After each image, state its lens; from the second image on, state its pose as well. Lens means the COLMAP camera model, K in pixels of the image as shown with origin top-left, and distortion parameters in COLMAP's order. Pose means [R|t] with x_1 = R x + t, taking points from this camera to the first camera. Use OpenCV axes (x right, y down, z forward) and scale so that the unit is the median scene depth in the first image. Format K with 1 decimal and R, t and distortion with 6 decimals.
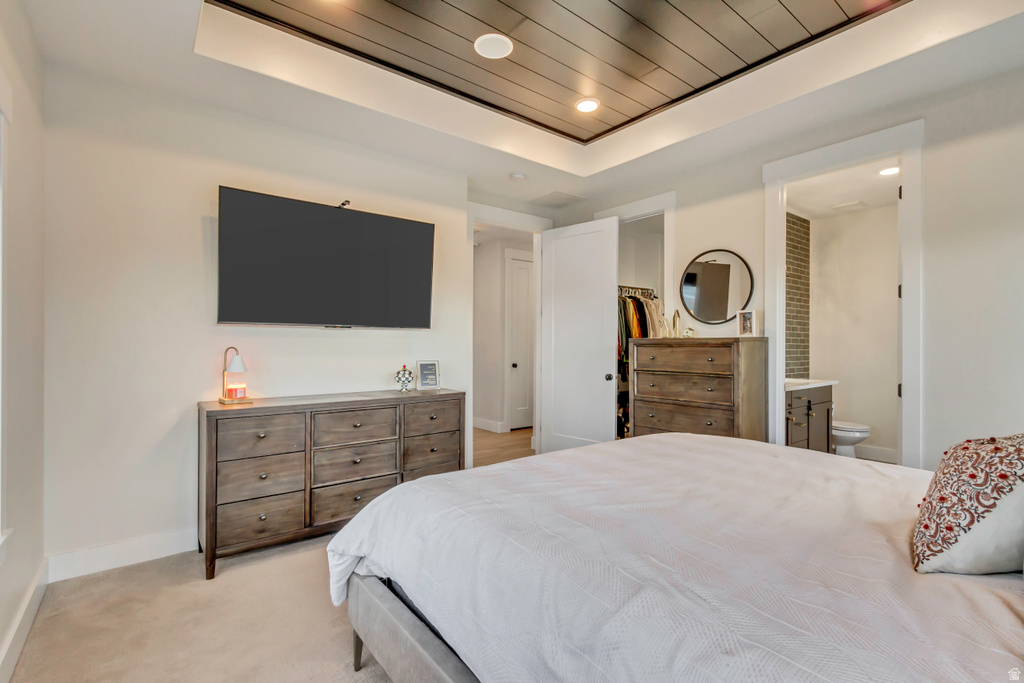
lens RADIAL K [[472.2, 0, 506.6], [0, 472.2, 342.8], [0, 0, 1]] dist [0.008712, -0.002178]
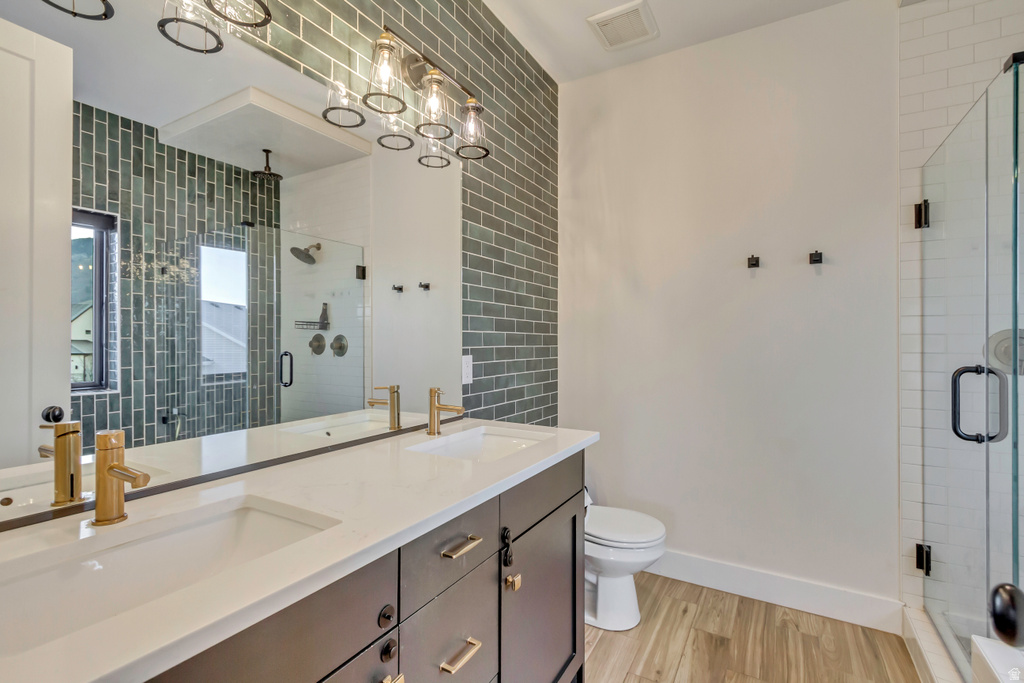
lens RADIAL K [[472.2, 0, 513.8], [0, 472.2, 339.9], [0, 0, 1]] dist [0.008712, -0.002178]
pose [[0.924459, -0.003717, 0.381263, 0.418746], [0.001059, 0.999974, 0.007180, 0.004894], [-0.381280, -0.006234, 0.924439, 0.574627]]
